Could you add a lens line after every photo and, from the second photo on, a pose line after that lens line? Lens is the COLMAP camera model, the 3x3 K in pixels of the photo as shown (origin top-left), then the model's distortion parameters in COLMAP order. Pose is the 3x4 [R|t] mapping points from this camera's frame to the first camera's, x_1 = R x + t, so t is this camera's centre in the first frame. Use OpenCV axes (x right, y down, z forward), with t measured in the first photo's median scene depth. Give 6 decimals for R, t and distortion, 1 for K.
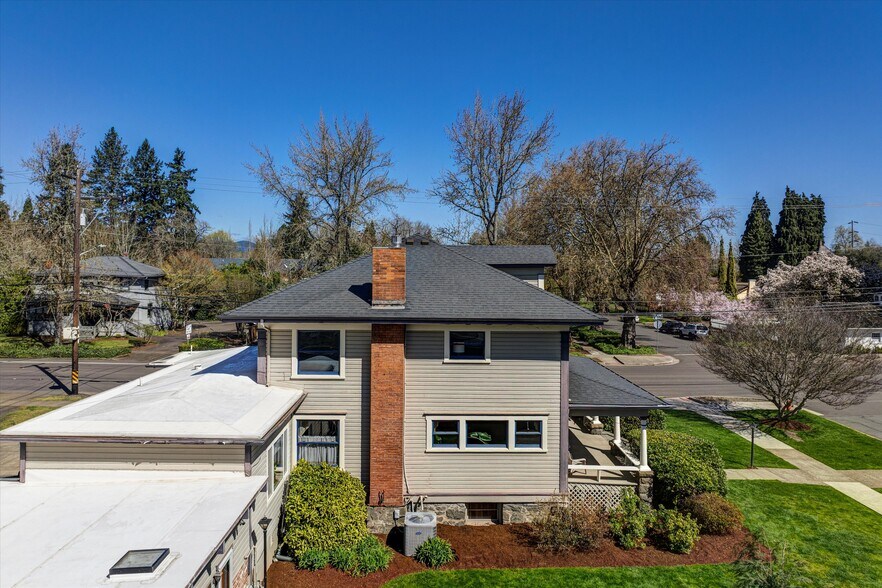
lens RADIAL K [[627.2, 0, 439.7], [0, 627.2, 244.5], [0, 0, 1]] dist [-0.034484, -0.004442]
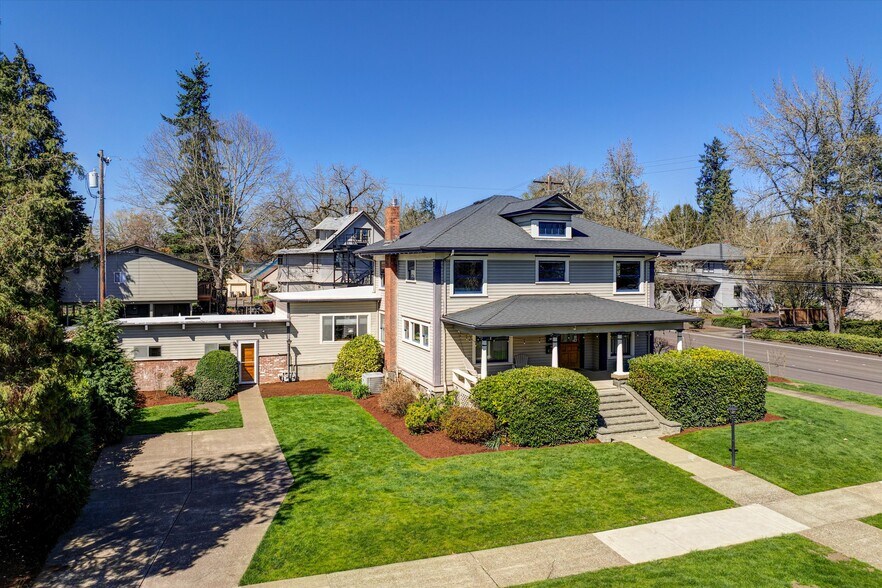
lens RADIAL K [[641.6, 0, 437.6], [0, 641.6, 279.4], [0, 0, 1]] dist [-0.048837, -0.001204]
pose [[0.333379, 0.016419, -0.942650, 0.407393], [0.028767, 0.999206, 0.027578, 0.040159], [0.942354, -0.036311, 0.332642, 0.160843]]
